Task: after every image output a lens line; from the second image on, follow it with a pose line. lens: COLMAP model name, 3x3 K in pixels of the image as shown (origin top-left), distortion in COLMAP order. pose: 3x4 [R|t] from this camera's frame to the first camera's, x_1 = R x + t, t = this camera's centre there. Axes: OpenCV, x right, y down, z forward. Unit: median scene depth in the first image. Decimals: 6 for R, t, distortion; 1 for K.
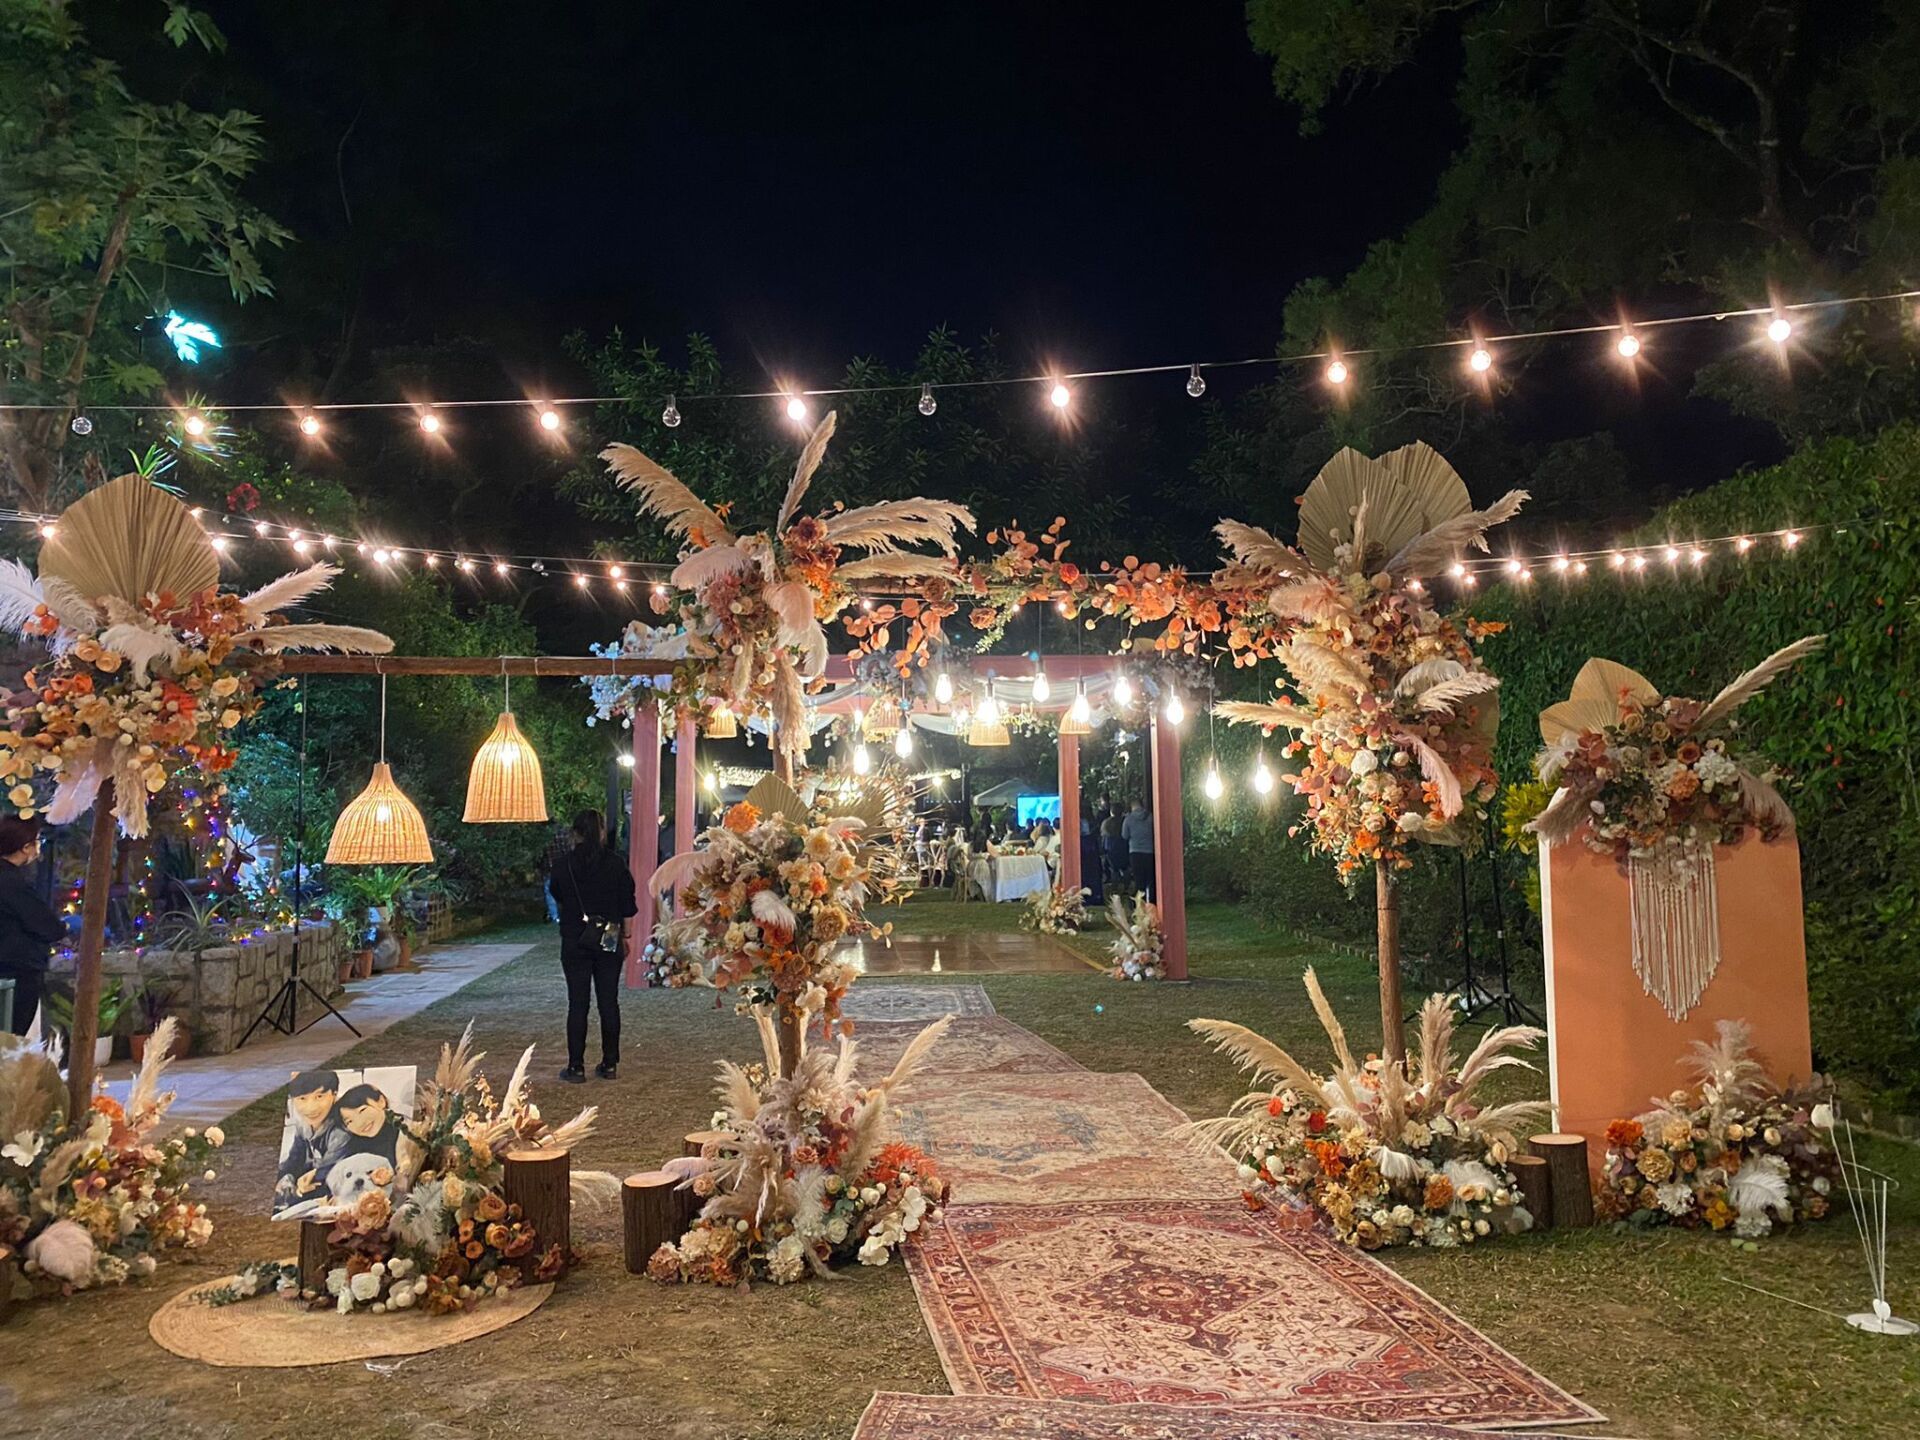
lens RADIAL K [[1534.8, 0, 979.2], [0, 1534.8, 728.6], [0, 0, 1]] dist [0.027354, -0.027776]
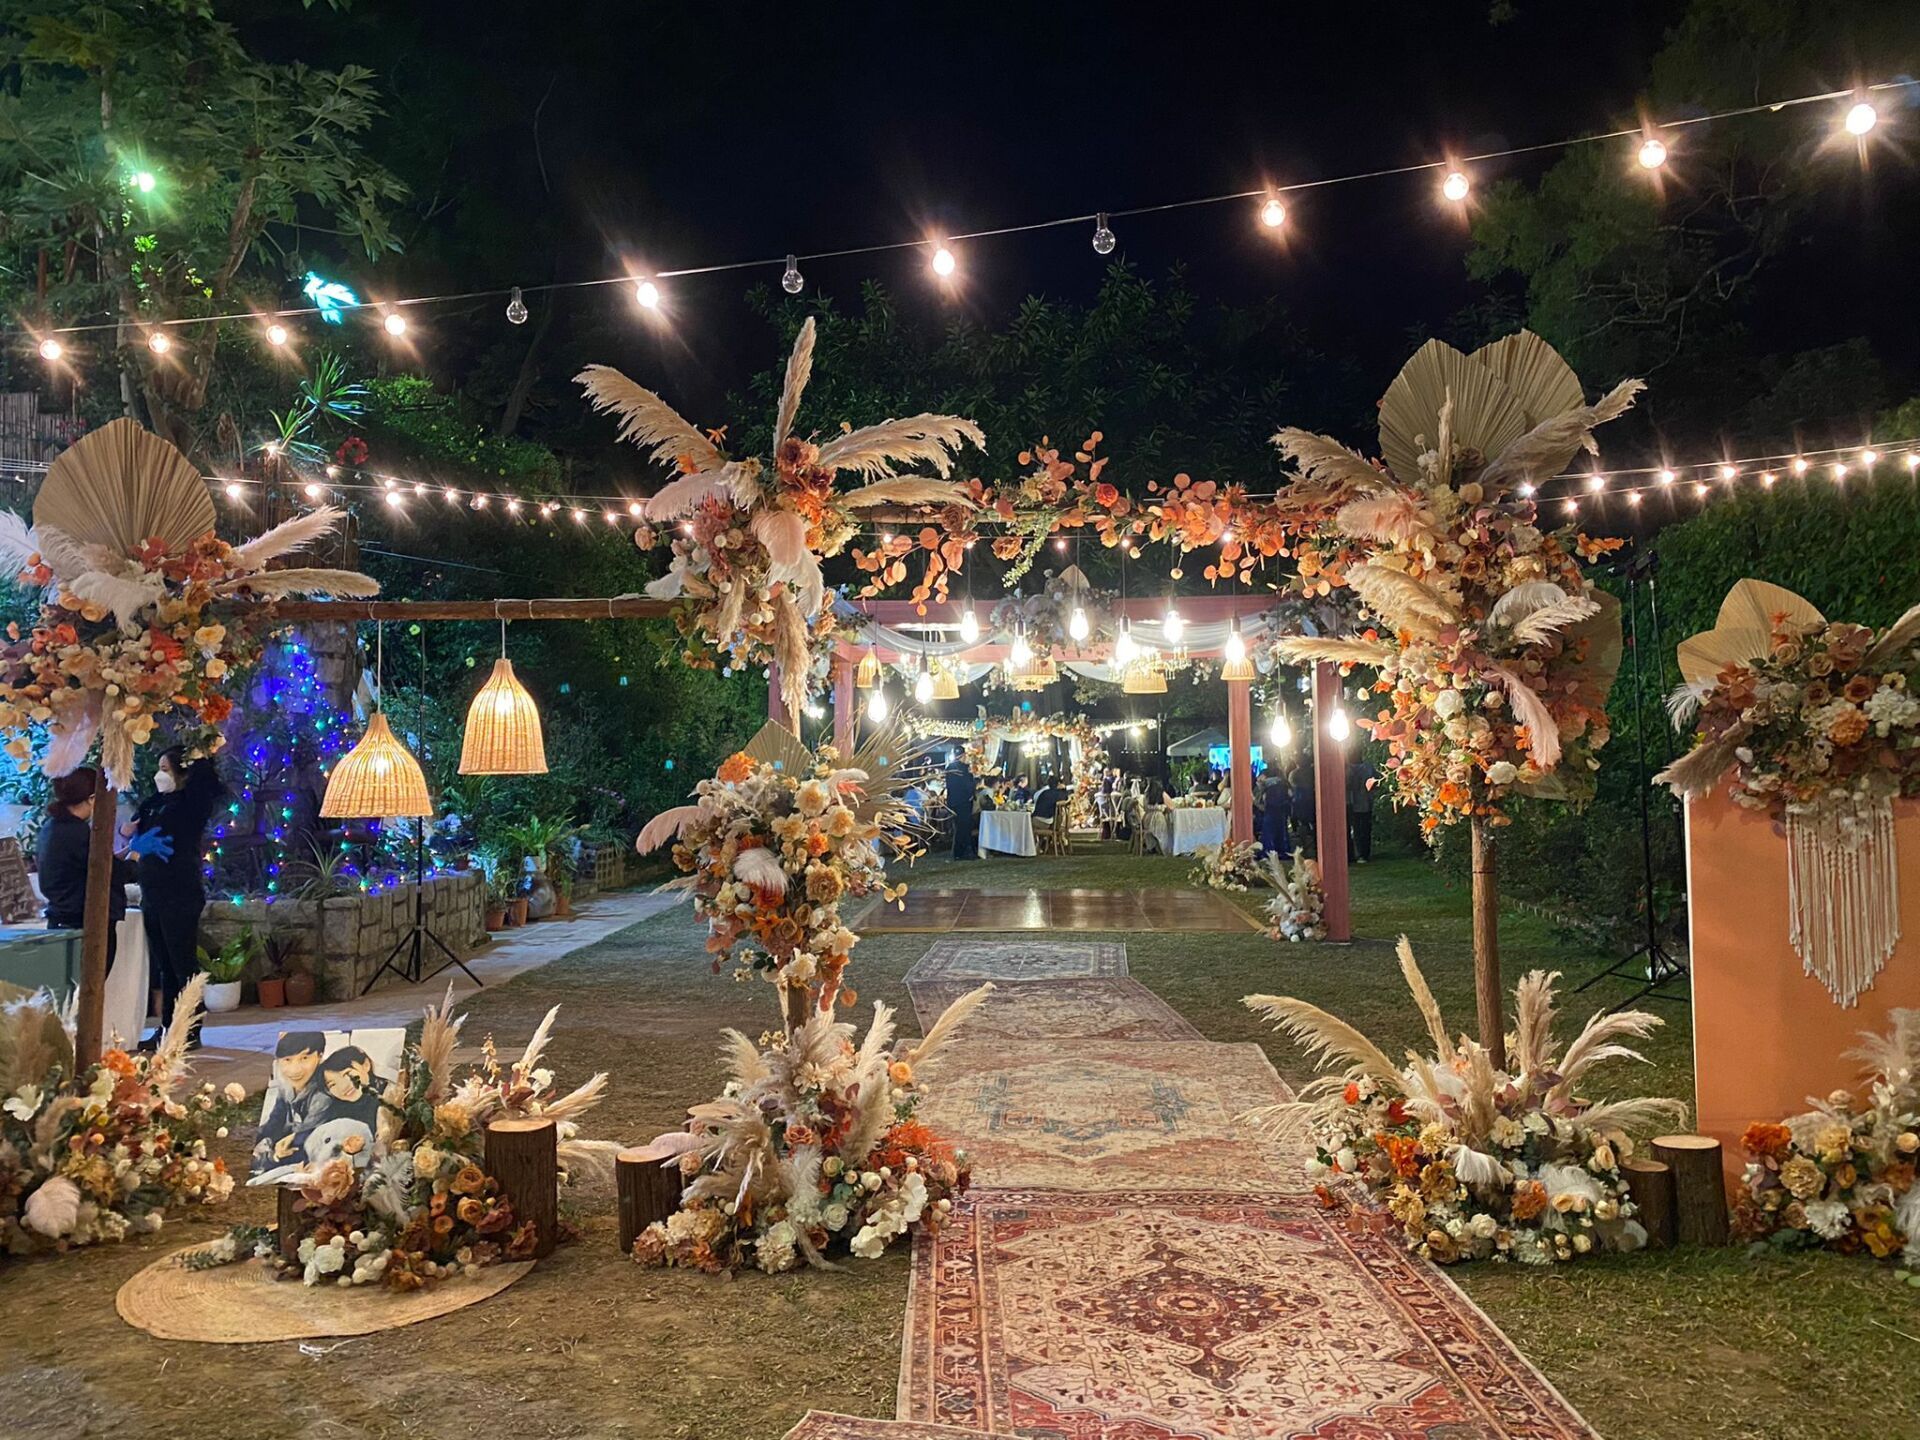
lens RADIAL K [[1534.8, 0, 962.0], [0, 1534.8, 729.3], [0, 0, 1]] dist [0.027354, -0.027776]
pose [[0.988126, -0.005819, -0.153535, 0.119385], [0.010785, 0.999445, 0.031527, 0.006276], [0.153267, -0.032809, 0.987640, 0.107575]]
